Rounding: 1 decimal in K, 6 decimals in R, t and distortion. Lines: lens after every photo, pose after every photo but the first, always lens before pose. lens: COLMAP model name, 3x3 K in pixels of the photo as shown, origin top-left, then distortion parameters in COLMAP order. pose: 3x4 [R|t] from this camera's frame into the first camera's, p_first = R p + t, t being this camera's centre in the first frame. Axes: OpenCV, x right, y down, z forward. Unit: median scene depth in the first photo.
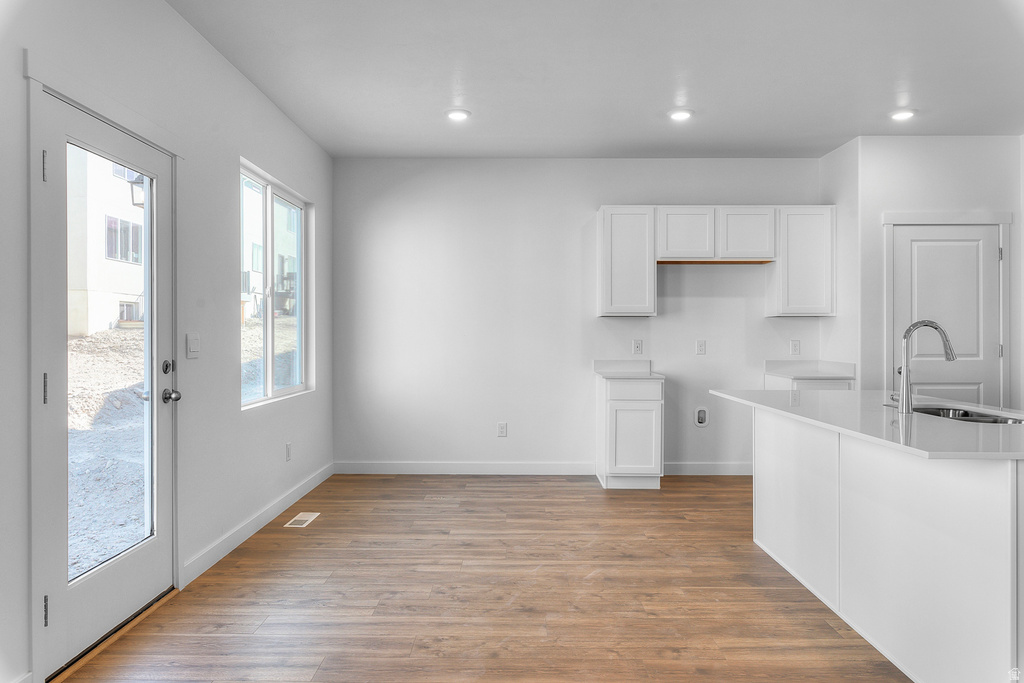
lens RADIAL K [[693.2, 0, 513.9], [0, 693.2, 332.9], [0, 0, 1]] dist [-0.003895, -0.002177]
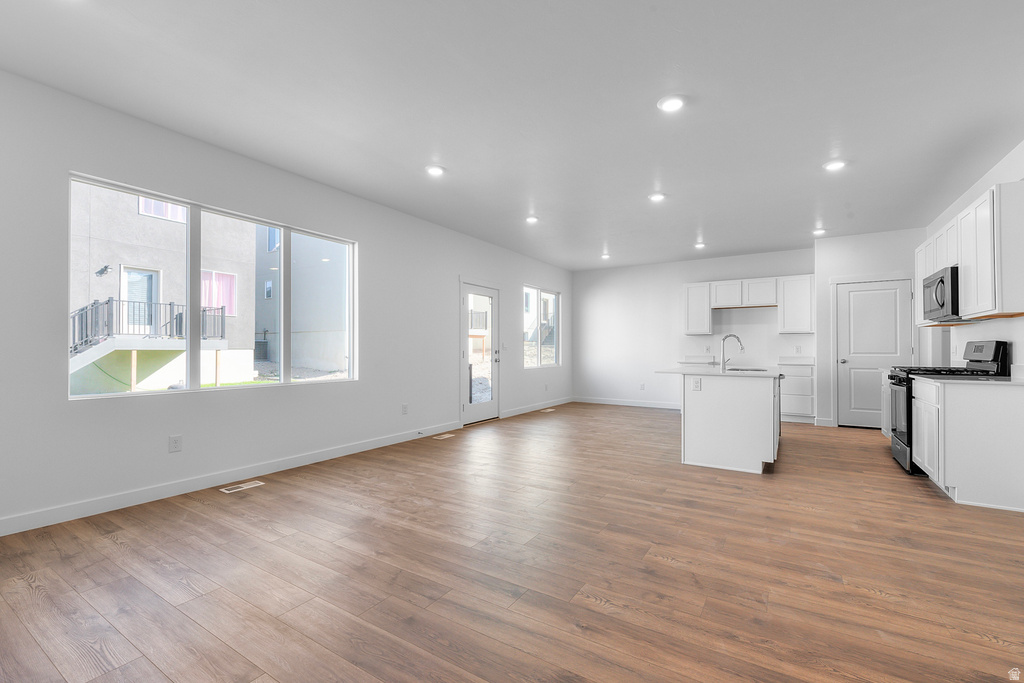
lens RADIAL K [[440.7, 0, 519.1], [0, 440.7, 346.4], [0, 0, 1]] dist [0.008648, -0.000291]
pose [[0.856281, -0.003703, -0.516497, 0.428985], [0.001126, 0.999985, -0.005302, 0.019589], [0.516509, 0.003958, 0.856273, -0.481457]]
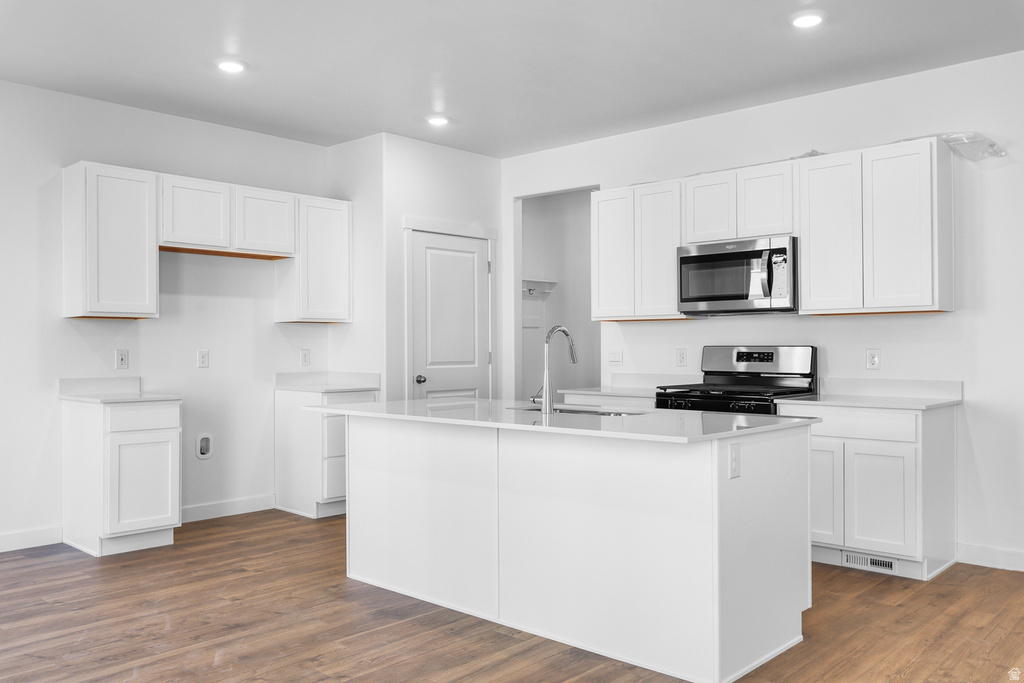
lens RADIAL K [[838.0, 0, 514.6], [0, 838.0, 343.8], [0, 0, 1]] dist [0.007424, -0.009880]
pose [[0.674761, -0.000242, 0.738036, -0.225977], [0.001745, 0.999998, -0.001267, 0.005873], [-0.738034, 0.002142, 0.674760, 0.097560]]
